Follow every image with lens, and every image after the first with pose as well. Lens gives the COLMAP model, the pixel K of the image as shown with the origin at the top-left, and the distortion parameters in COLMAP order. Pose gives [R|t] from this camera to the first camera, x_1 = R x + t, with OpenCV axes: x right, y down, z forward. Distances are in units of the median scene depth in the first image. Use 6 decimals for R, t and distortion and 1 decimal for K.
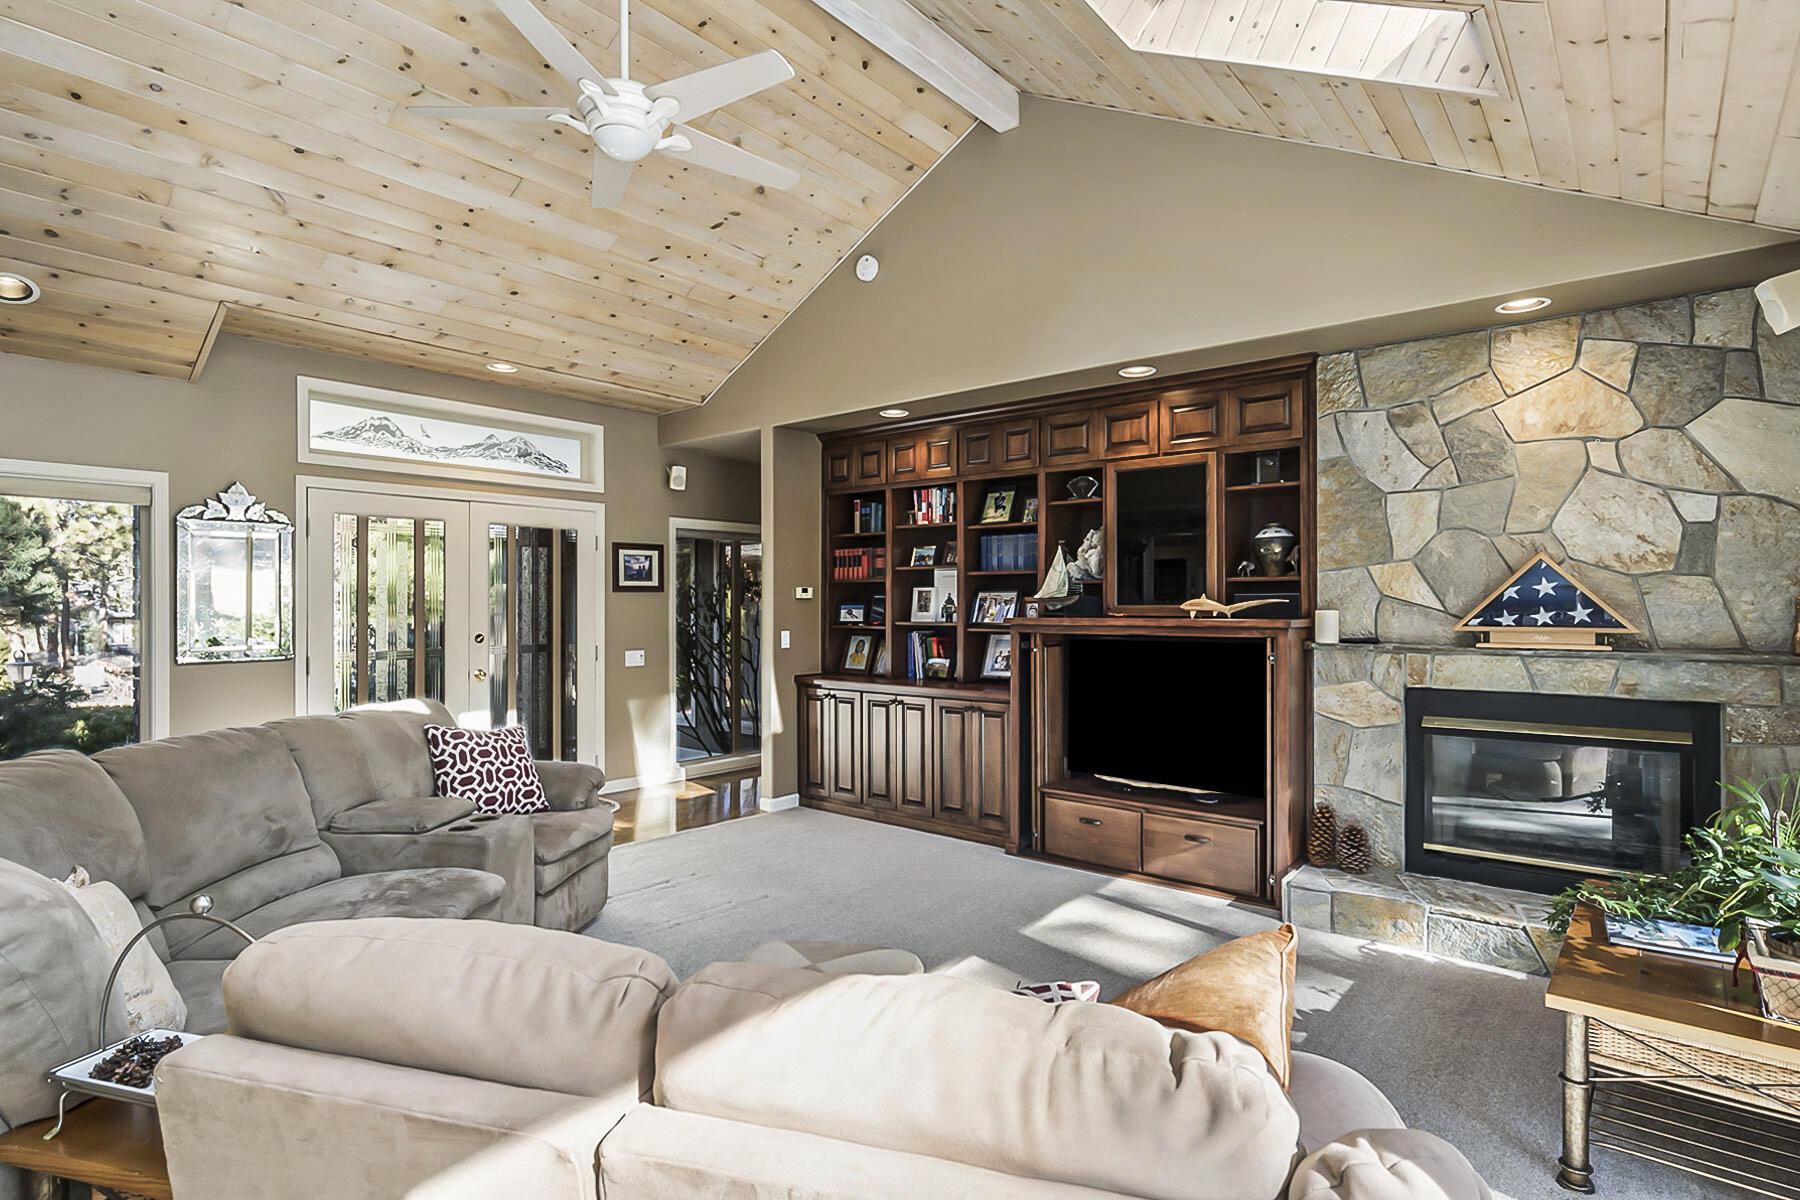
lens RADIAL K [[921.7, 0, 902.8], [0, 921.7, 605.8], [0, 0, 1]] dist [-0.005977, 0.003188]
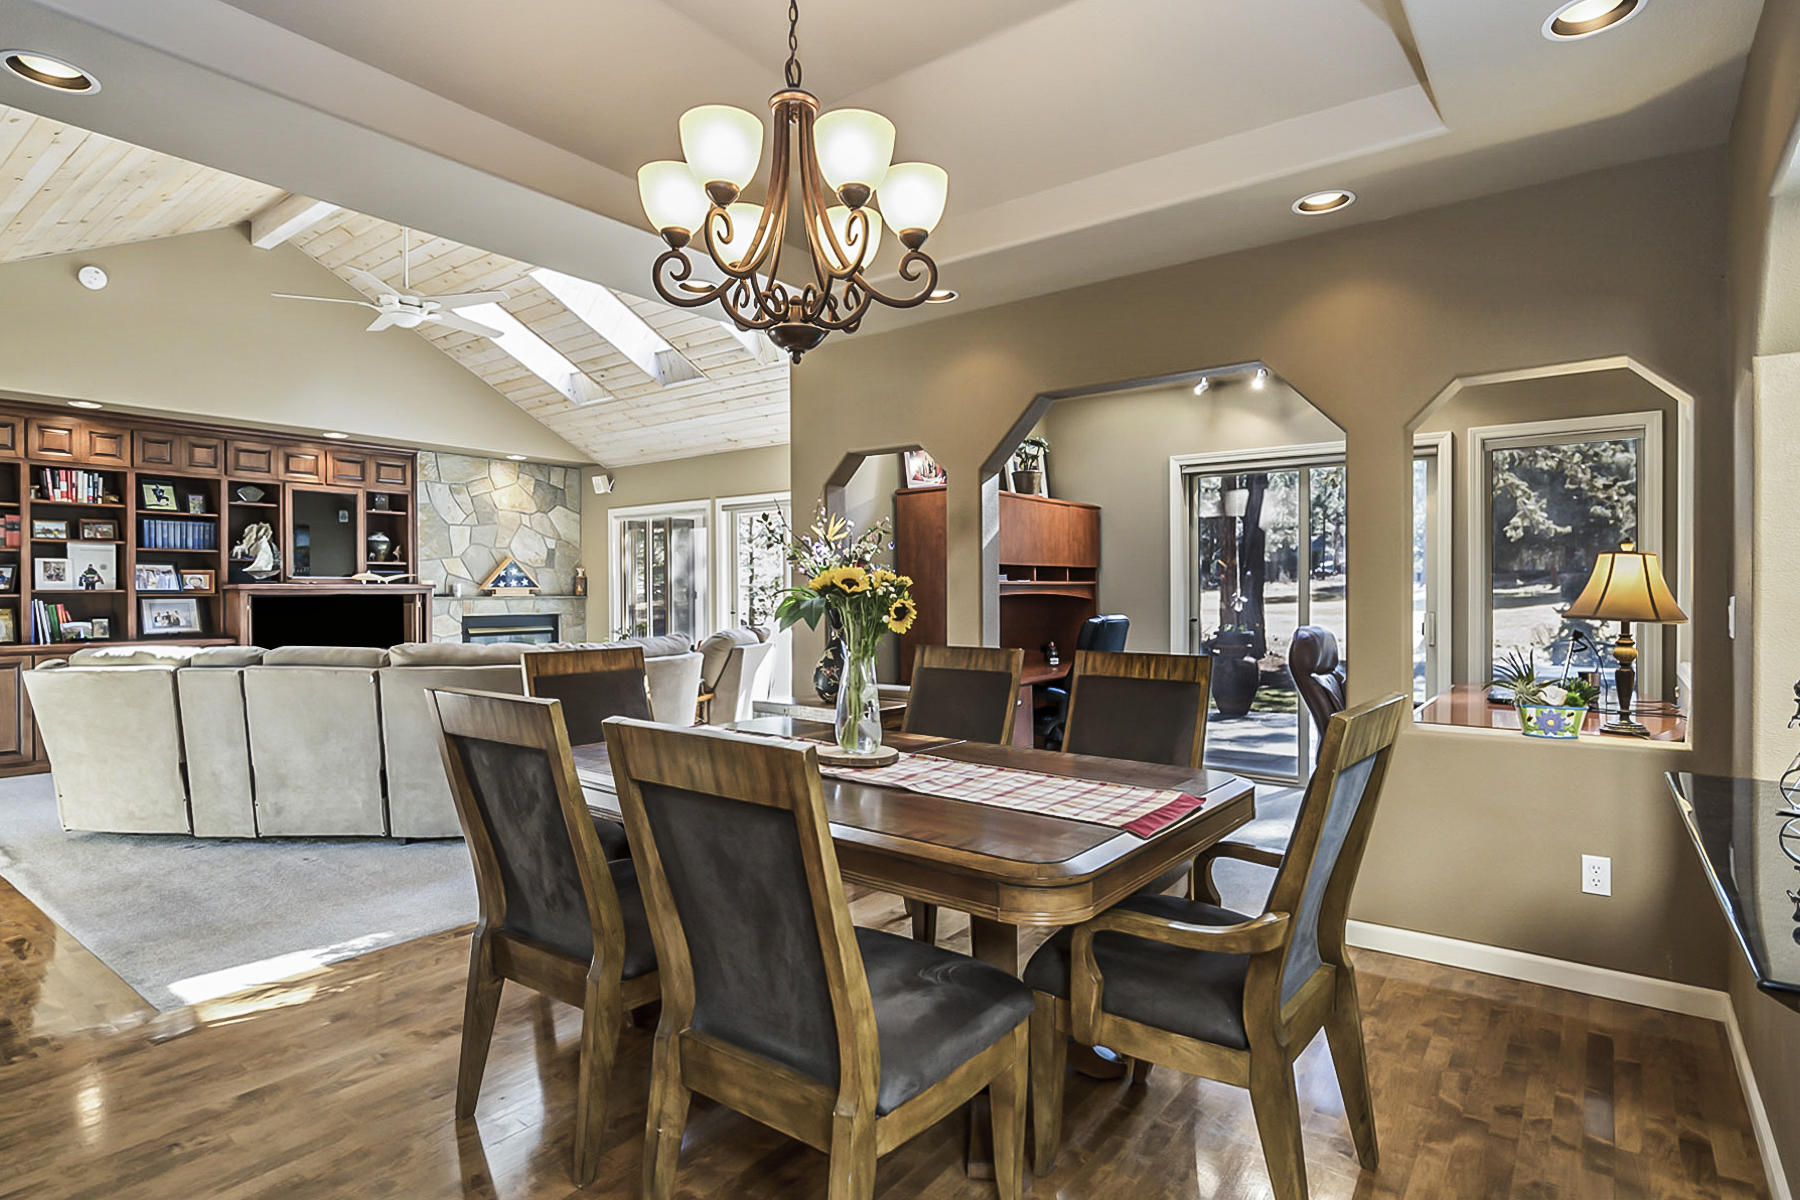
lens RADIAL K [[921.7, 0, 894.1], [0, 921.7, 595.7], [0, 0, 1]] dist [-0.005977, 0.003188]
pose [[-0.043194, -0.006064, 0.999048, -1.411719], [0.002933, 0.999976, 0.006196, 0.025945], [-0.999062, 0.003198, -0.043175, 0.068240]]
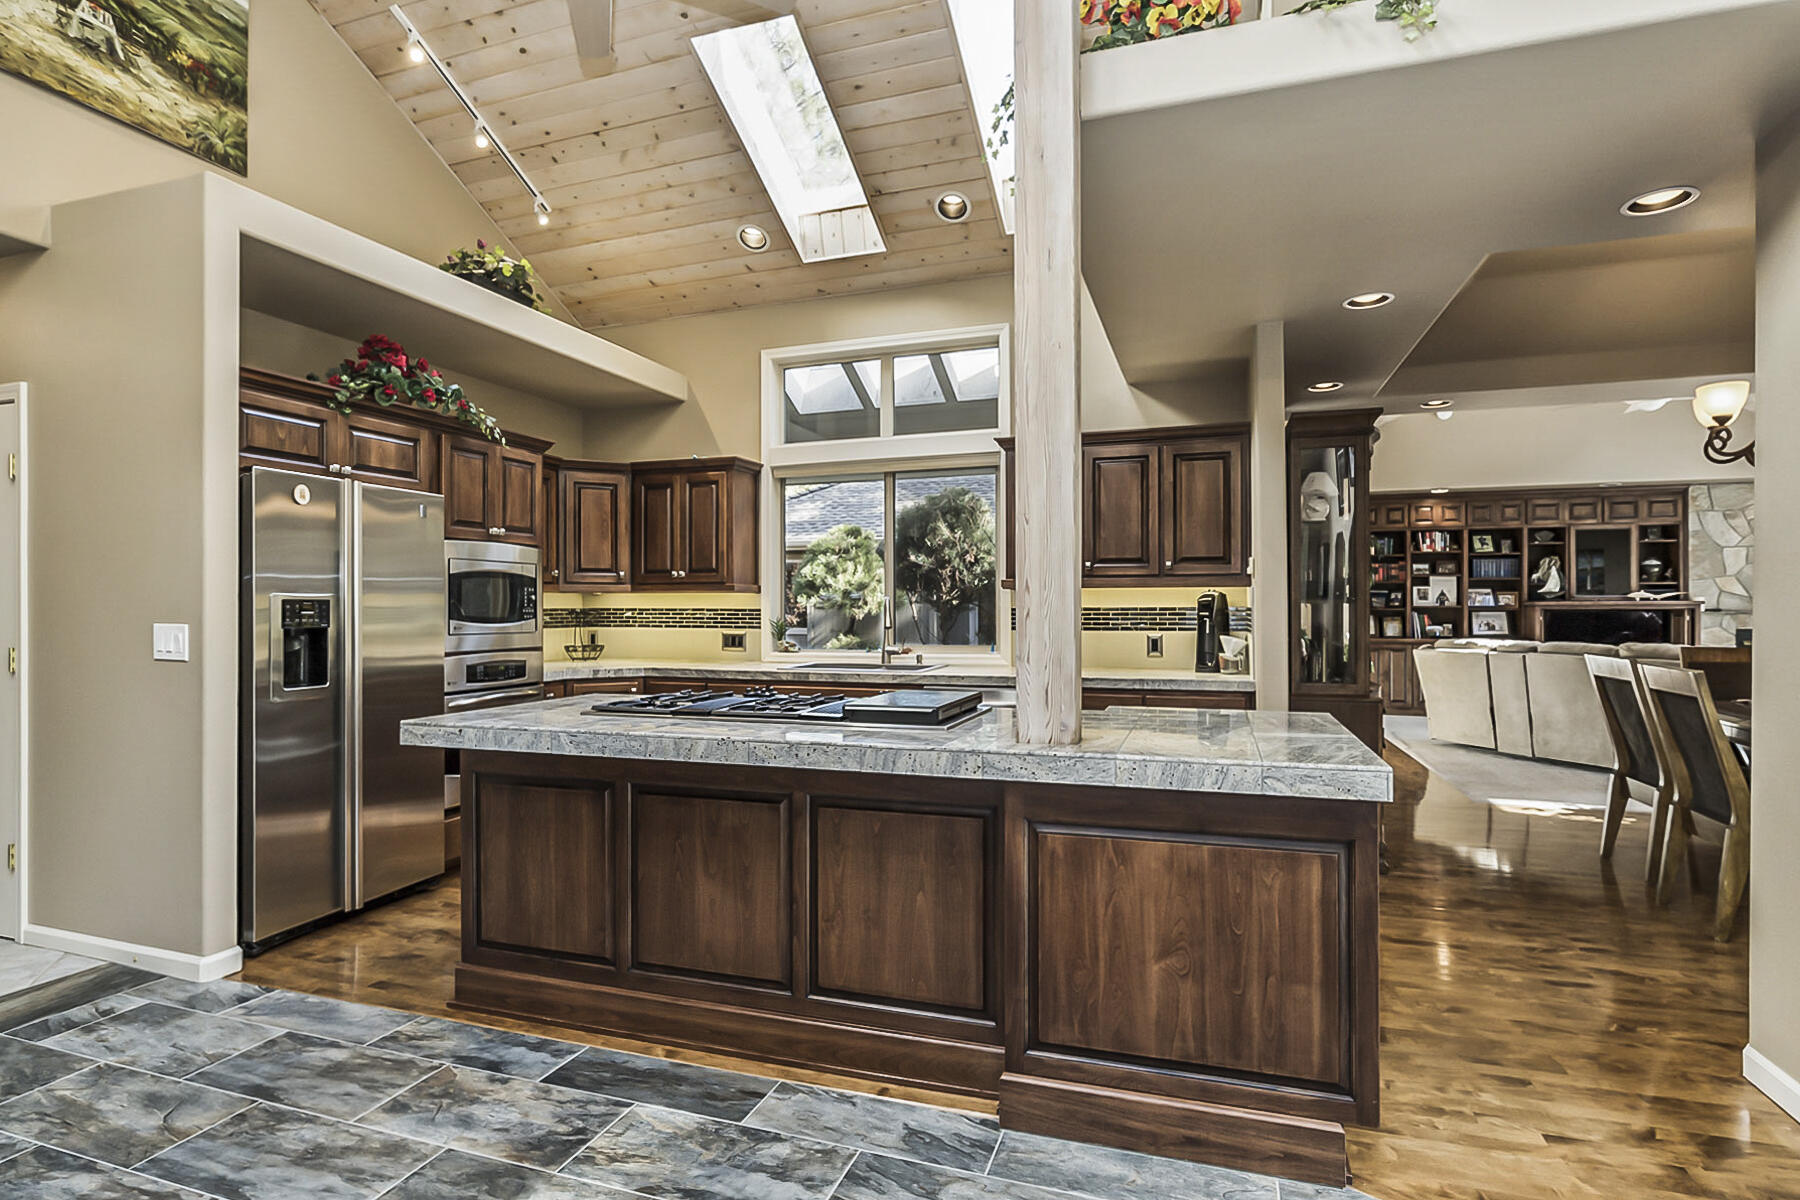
lens RADIAL K [[921.7, 0, 903.0], [0, 921.7, 607.1], [0, 0, 1]] dist [-0.005977, 0.003188]
pose [[0.931496, -0.002888, 0.363740, -1.983536], [0.003058, 0.999995, 0.000108, 0.021010], [-0.363739, 0.001012, 0.931500, -0.367306]]
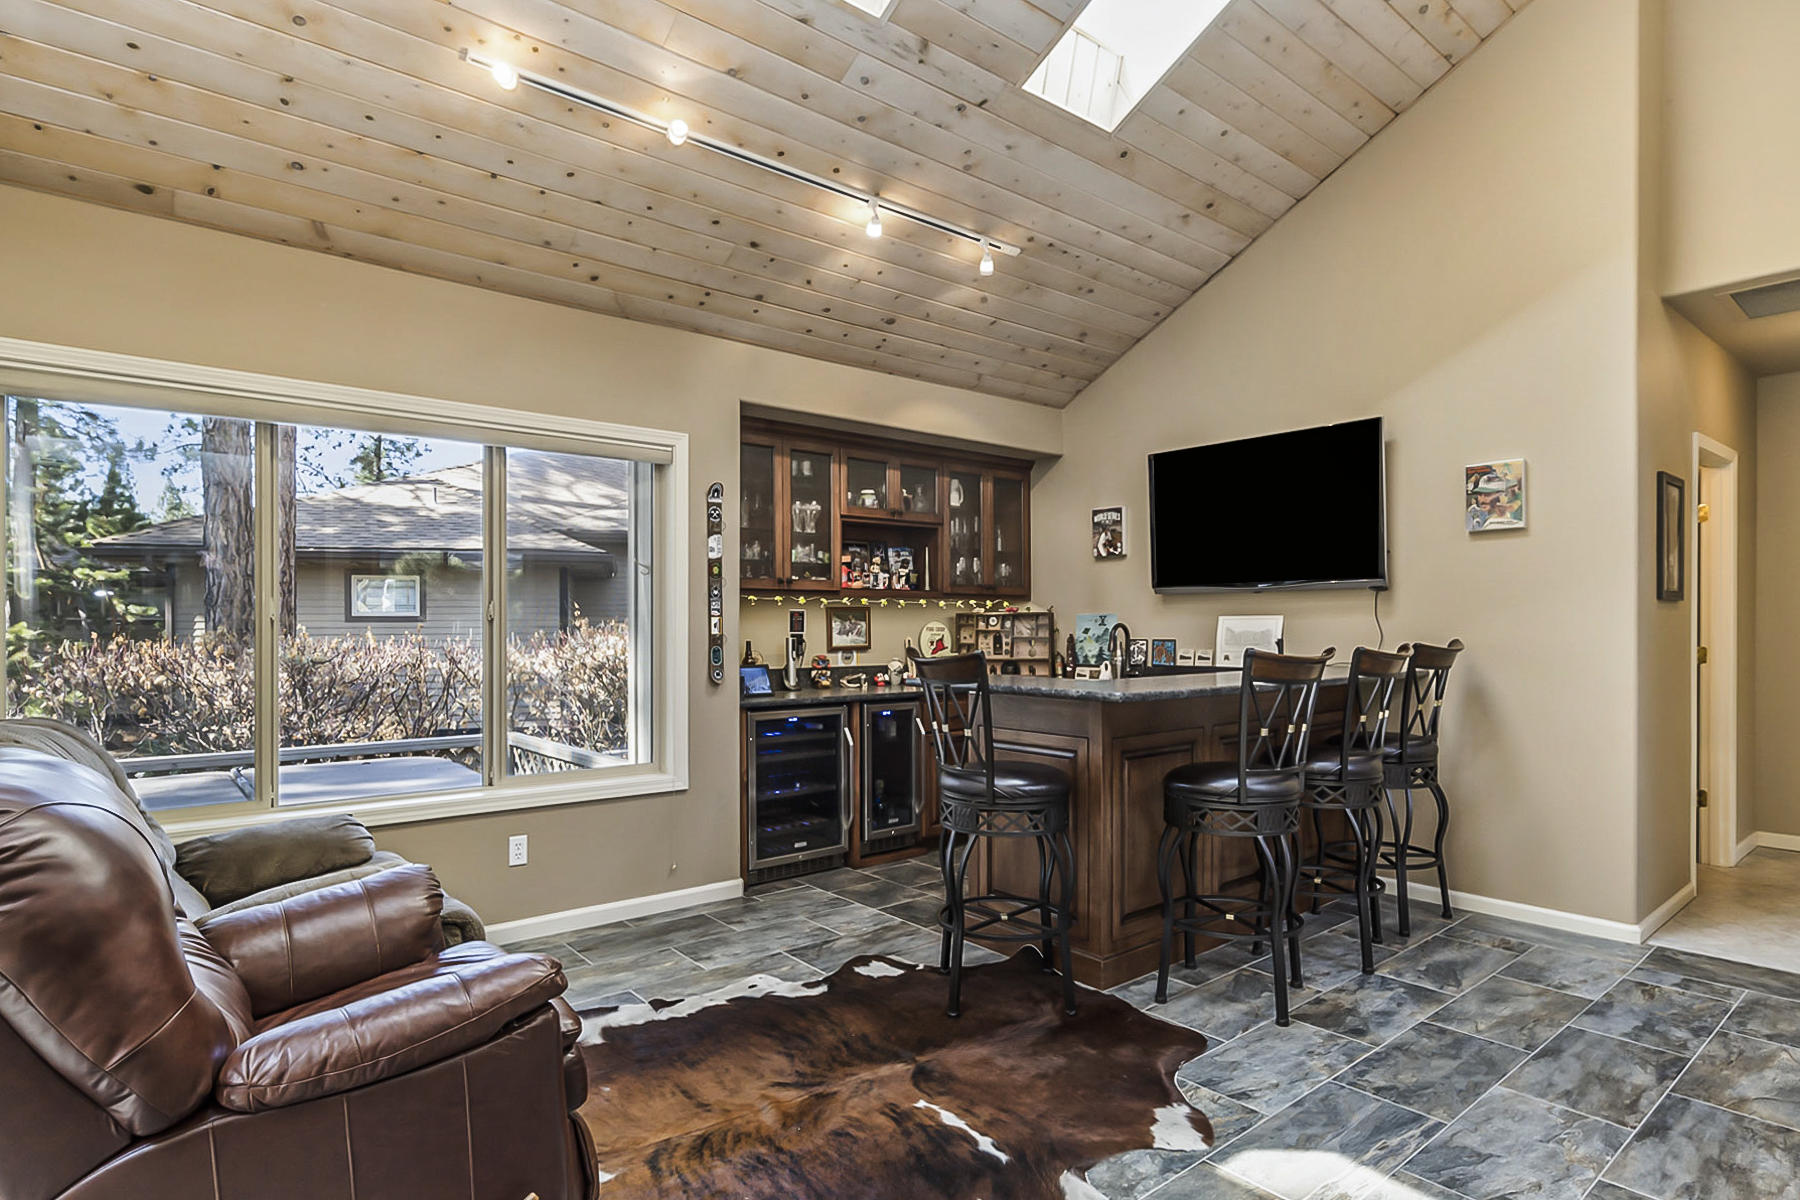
lens RADIAL K [[921.7, 0, 880.2], [0, 921.7, 626.2], [0, 0, 1]] dist [-0.005977, 0.003188]
pose [[-0.179849, -0.004963, -0.983682, -1.597996], [0.004871, 0.999971, -0.005936, 0.025711], [0.983682, -0.005859, -0.179819, -0.177463]]
